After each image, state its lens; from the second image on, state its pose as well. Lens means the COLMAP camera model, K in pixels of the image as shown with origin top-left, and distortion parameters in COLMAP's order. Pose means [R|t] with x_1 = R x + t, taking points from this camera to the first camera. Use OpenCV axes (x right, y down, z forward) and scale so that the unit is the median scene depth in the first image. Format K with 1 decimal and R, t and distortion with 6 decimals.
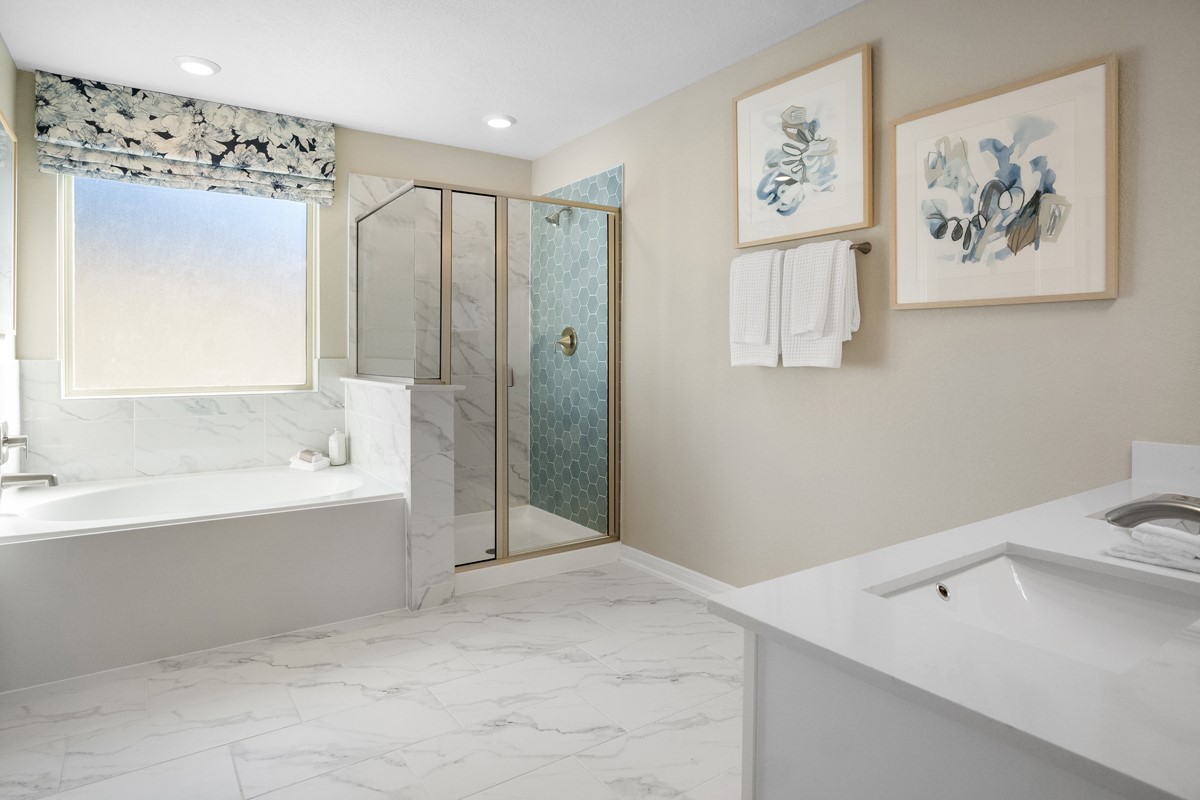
lens RADIAL K [[677.3, 0, 587.0], [0, 677.3, 359.6], [0, 0, 1]] dist [-0.006425, -0.000201]
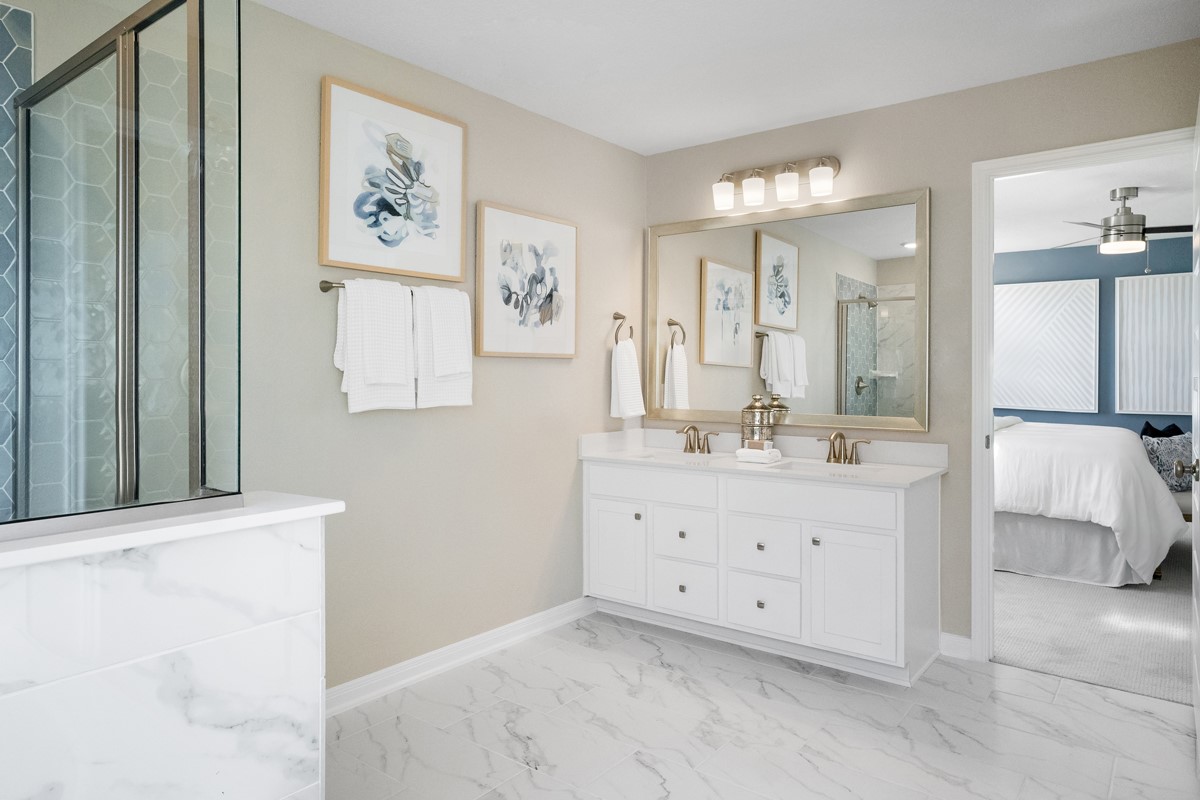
lens RADIAL K [[755.8, 0, 591.5], [0, 755.8, 372.2], [0, 0, 1]] dist [-0.004677, -0.001122]
pose [[-0.298666, -0.007384, 0.954329, -0.791791], [0.006631, 0.999930, 0.009812, -0.048654], [-0.954335, 0.009258, -0.298596, 1.059921]]
